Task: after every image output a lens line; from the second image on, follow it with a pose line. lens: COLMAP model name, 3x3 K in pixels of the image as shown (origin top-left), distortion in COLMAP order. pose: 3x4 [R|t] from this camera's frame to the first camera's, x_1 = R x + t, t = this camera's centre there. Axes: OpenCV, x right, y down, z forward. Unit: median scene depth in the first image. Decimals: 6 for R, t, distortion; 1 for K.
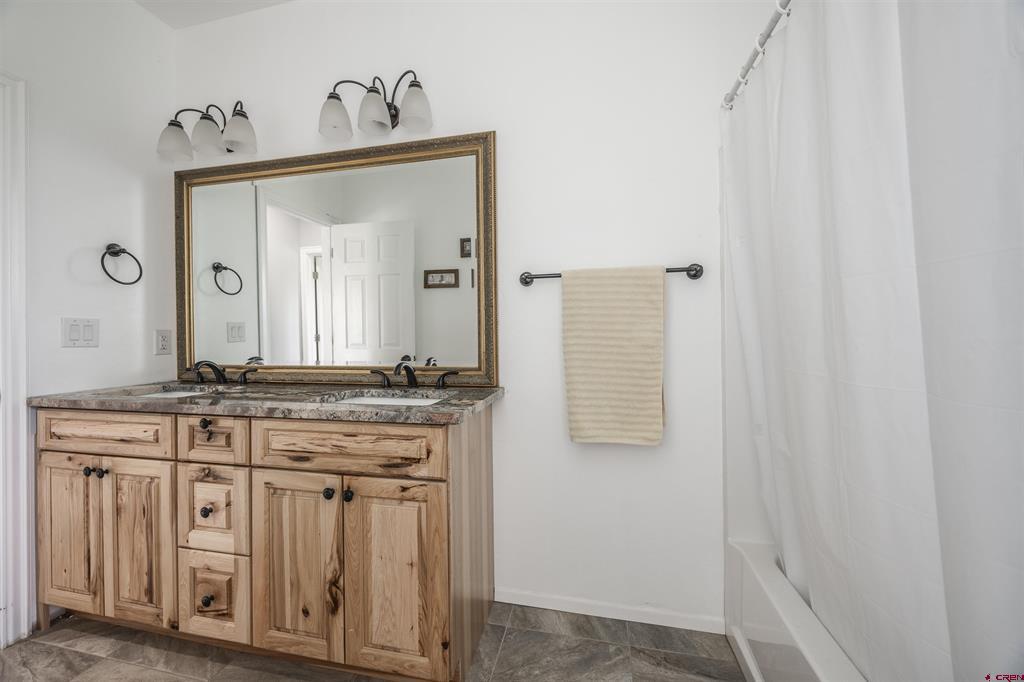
lens RADIAL K [[388.7, 0, 509.6], [0, 388.7, 336.7], [0, 0, 1]] dist [-0.003965, 0.000631]
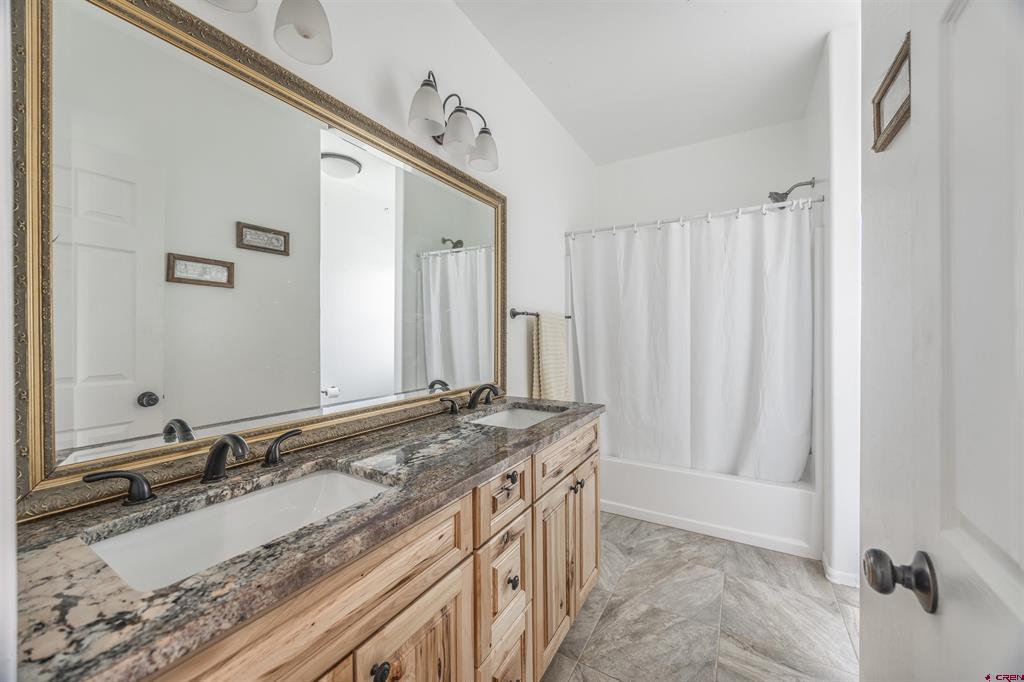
lens RADIAL K [[388.7, 0, 506.2], [0, 388.7, 338.1], [0, 0, 1]] dist [-0.003965, 0.000631]
pose [[0.321977, 0.002584, 0.946744, -0.641503], [0.009389, 0.999938, -0.005922, -0.027707], [-0.946701, 0.010796, 0.321933, 0.301228]]
